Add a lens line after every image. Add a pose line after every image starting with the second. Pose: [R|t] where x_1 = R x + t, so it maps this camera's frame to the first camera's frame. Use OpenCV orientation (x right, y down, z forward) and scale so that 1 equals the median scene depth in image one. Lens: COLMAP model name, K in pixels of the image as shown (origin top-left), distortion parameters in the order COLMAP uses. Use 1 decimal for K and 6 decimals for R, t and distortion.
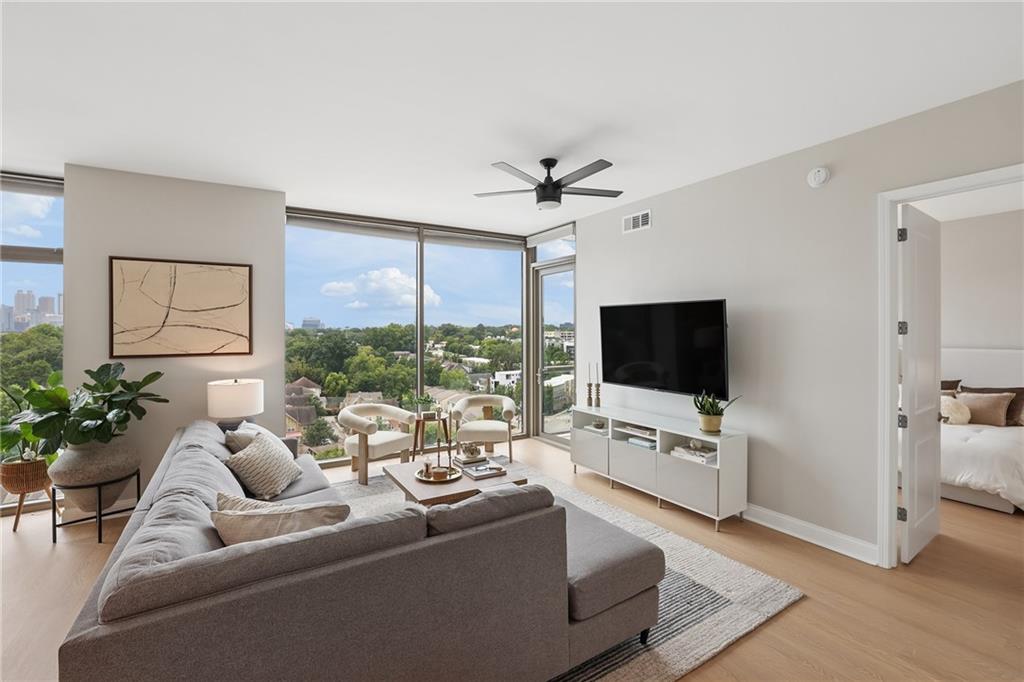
lens RADIAL K [[445.5, 0, 506.1], [0, 445.5, 328.6], [0, 0, 1]] dist [-0.037873, 0.011182]
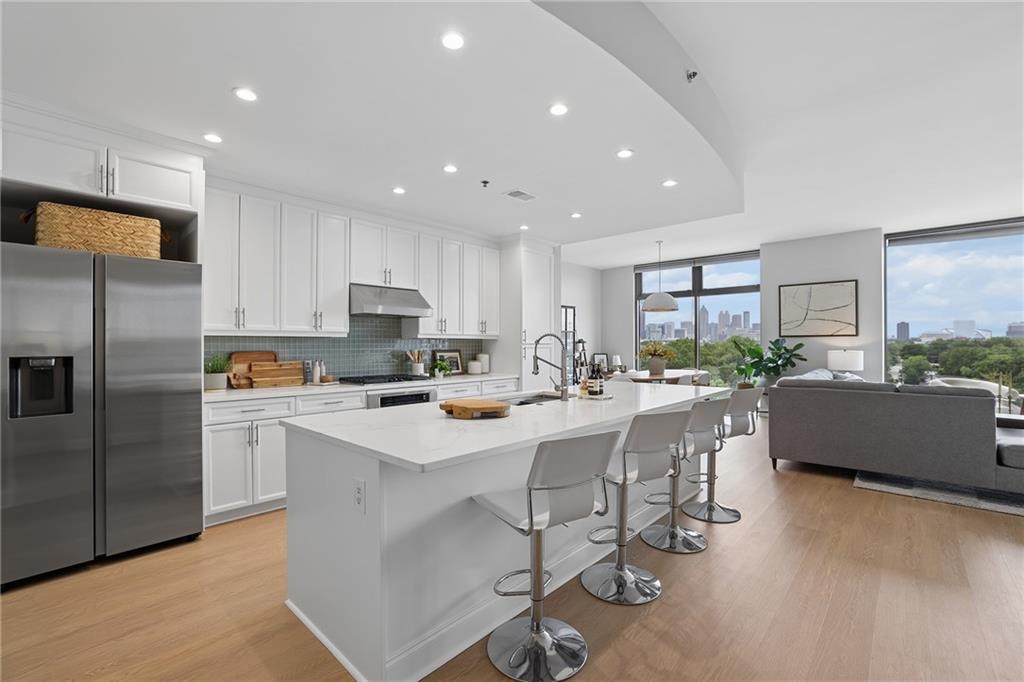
lens RADIAL K [[445.5, 0, 514.1], [0, 445.5, 346.6], [0, 0, 1]] dist [-0.037873, 0.011182]
pose [[0.284144, 0.009909, -0.958731, 0.429567], [0.007425, 0.999894, 0.012535, 0.050362], [0.958753, -0.010680, 0.284040, -0.468797]]
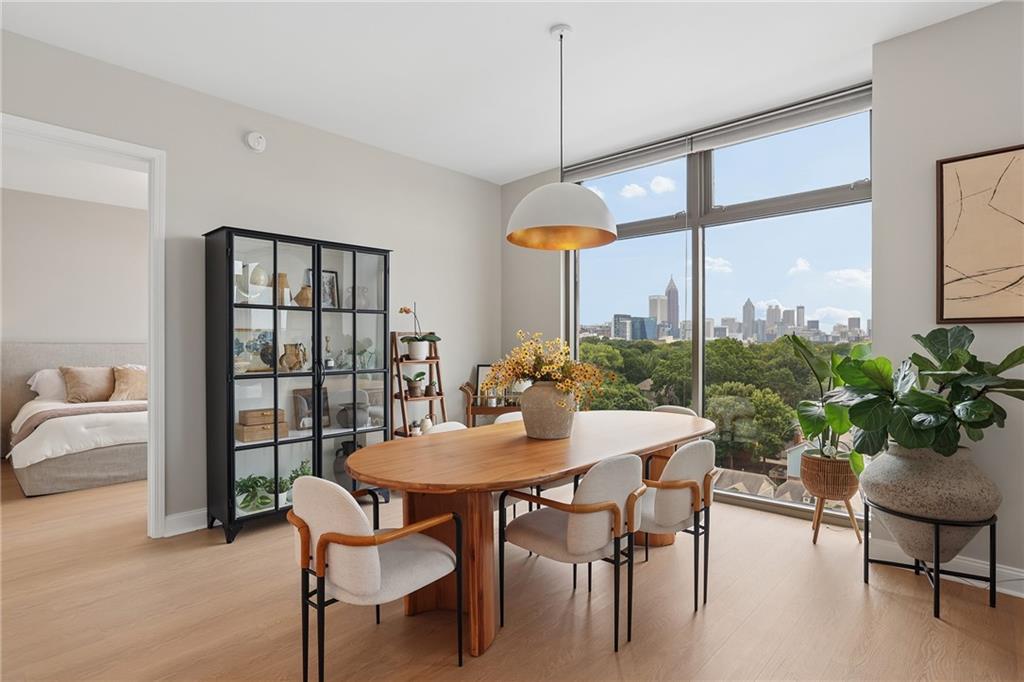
lens RADIAL K [[524.7, 0, 511.9], [0, 524.7, 351.1], [0, 0, 1]] dist [-0.019218, 0.001735]
pose [[0.264391, 0.018140, -0.964245, -0.226169], [0.004580, 0.999788, 0.020064, 0.058789], [0.964405, -0.009721, 0.264252, 0.133416]]
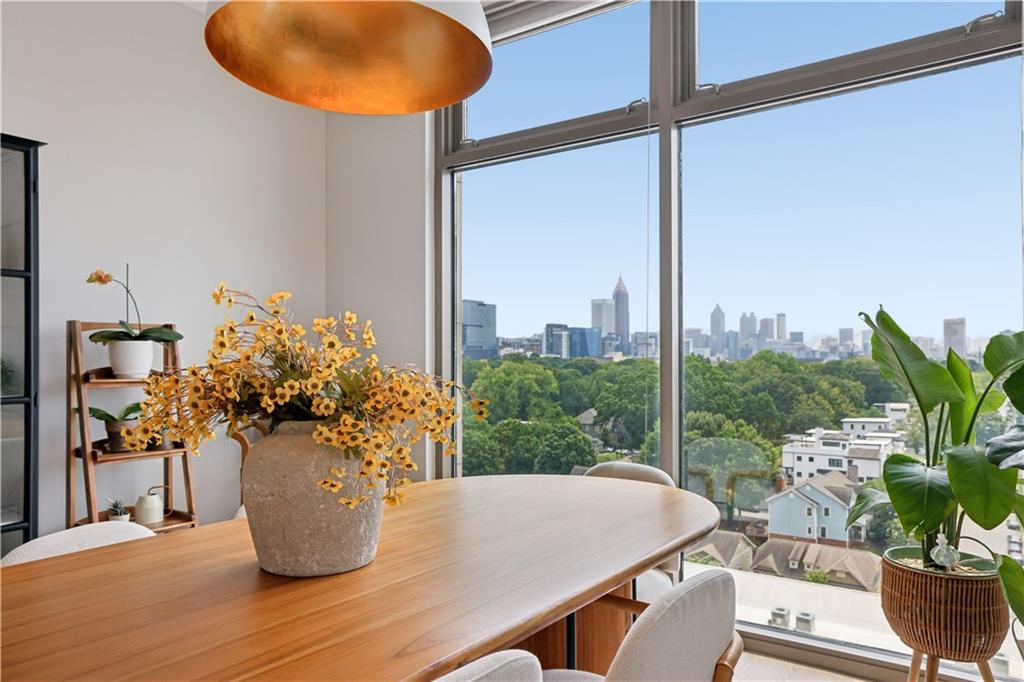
lens RADIAL K [[708.2, 0, 502.6], [0, 708.2, 381.0], [0, 0, 1]] dist [0.006305, -0.000104]
pose [[0.387741, 0.026040, -0.921400, -0.423568], [0.008725, 0.999452, 0.031917, 0.074694], [0.921727, -0.020415, 0.387302, 0.255933]]
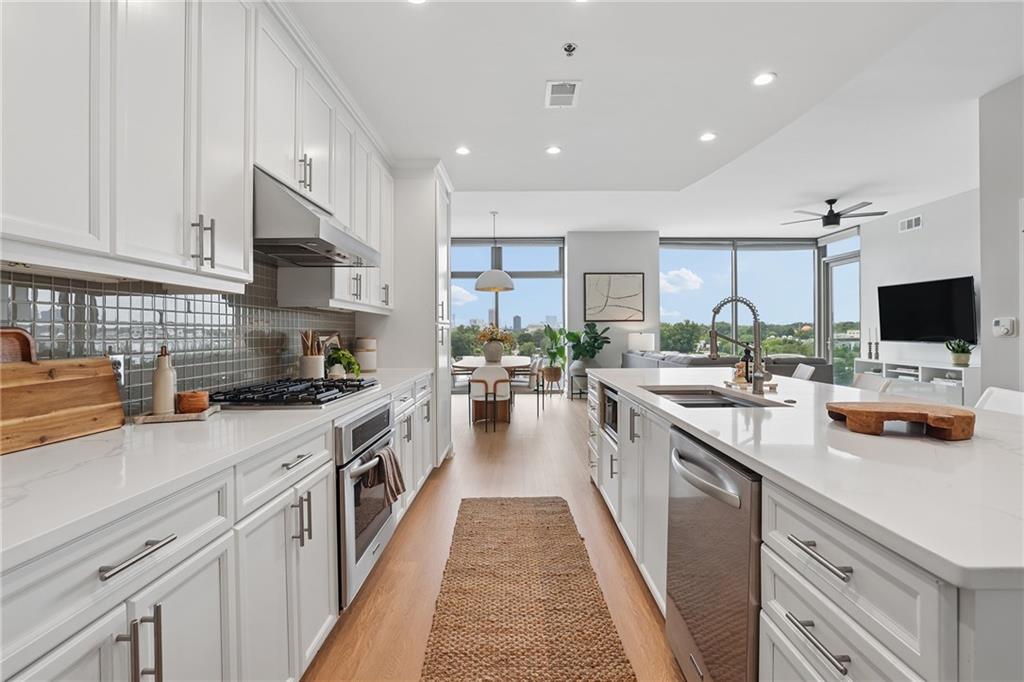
lens RADIAL K [[445.5, 0, 508.4], [0, 445.5, 335.1], [0, 0, 1]] dist [-0.037873, 0.011182]
pose [[0.841908, 0.005036, -0.539598, -0.024049], [0.003950, 0.999872, 0.015494, 0.065192], [0.539607, -0.015176, 0.841780, -0.673283]]
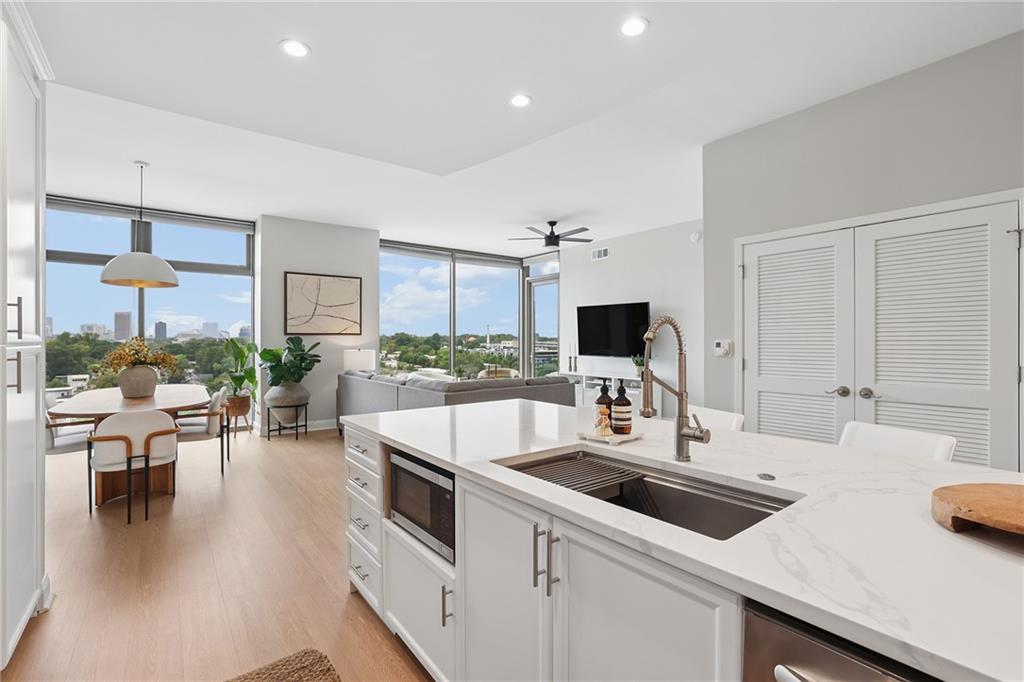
lens RADIAL K [[461.4, 0, 508.9], [0, 461.4, 342.3], [0, 0, 1]] dist [-0.030163, 0.009529]
pose [[0.994897, 0.001113, 0.100894, -0.163825], [-0.001948, 0.999965, 0.008180, 0.052618], [-0.100881, -0.008335, 0.994864, -0.507760]]
